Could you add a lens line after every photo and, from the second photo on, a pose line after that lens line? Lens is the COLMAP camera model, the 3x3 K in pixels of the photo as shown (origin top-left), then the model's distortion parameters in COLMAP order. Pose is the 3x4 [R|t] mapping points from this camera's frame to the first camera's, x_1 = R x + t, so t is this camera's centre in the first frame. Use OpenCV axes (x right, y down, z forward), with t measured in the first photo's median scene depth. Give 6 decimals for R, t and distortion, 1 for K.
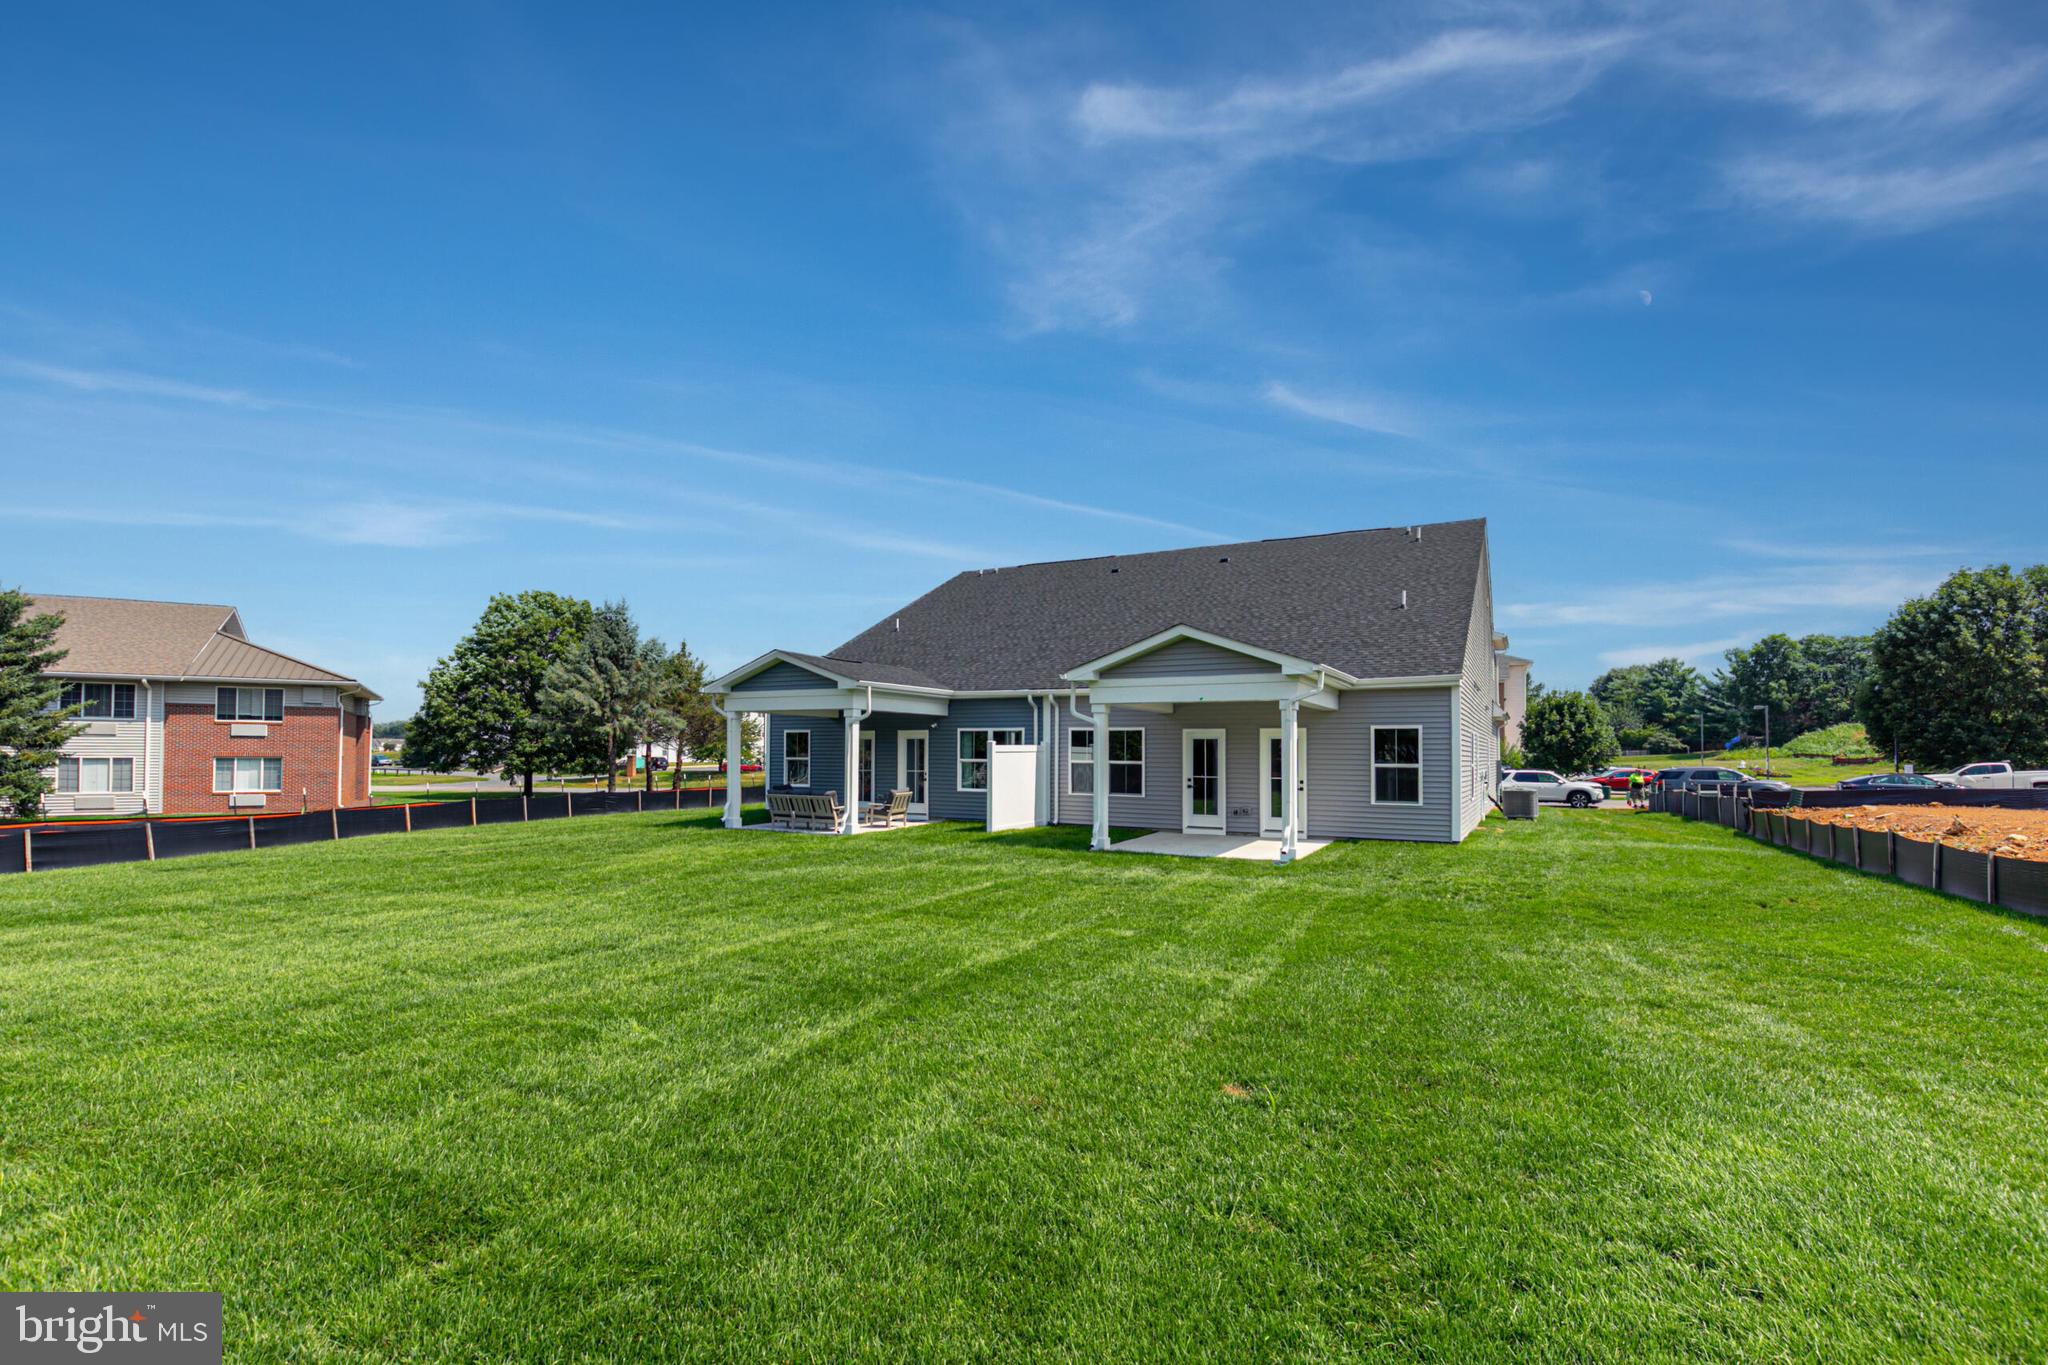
lens RADIAL K [[904.7, 0, 1024.0], [0, 904.7, 682.5], [0, 0, 1]] dist [0.000442, -0.000719]
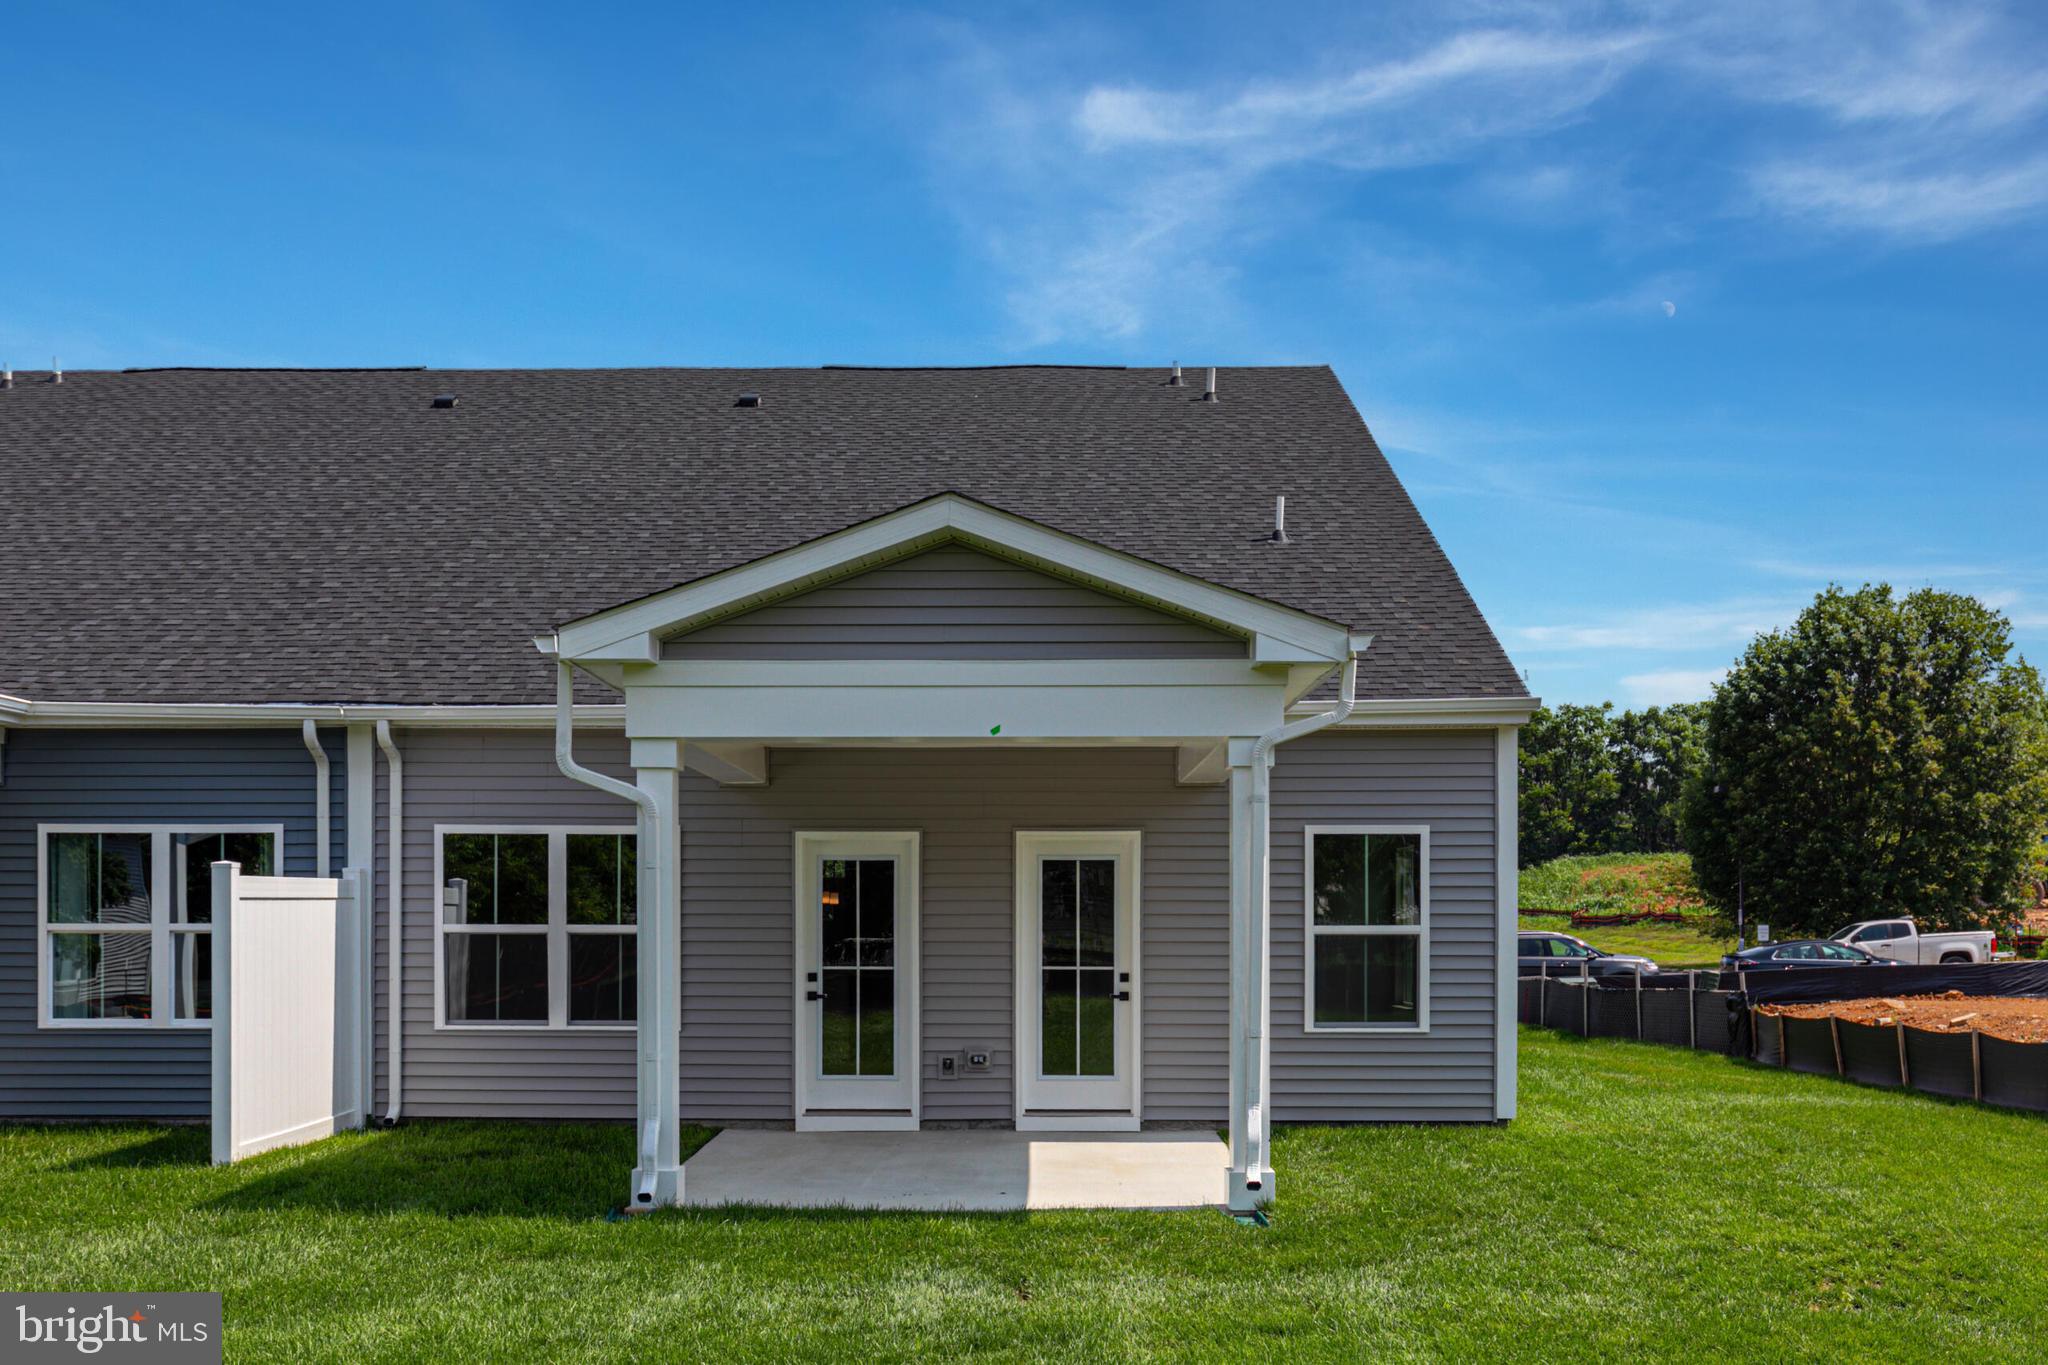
lens RADIAL K [[2050.5, 0, 1024.2], [0, 2050.5, 836.7], [0, 0, 1]] dist [-0.002058, 0.004482]
pose [[0.890885, 0.011362, 0.454087, -0.103885], [-0.029934, 0.998982, 0.033734, 0.024611], [-0.453242, -0.043646, 0.890318, 0.262531]]
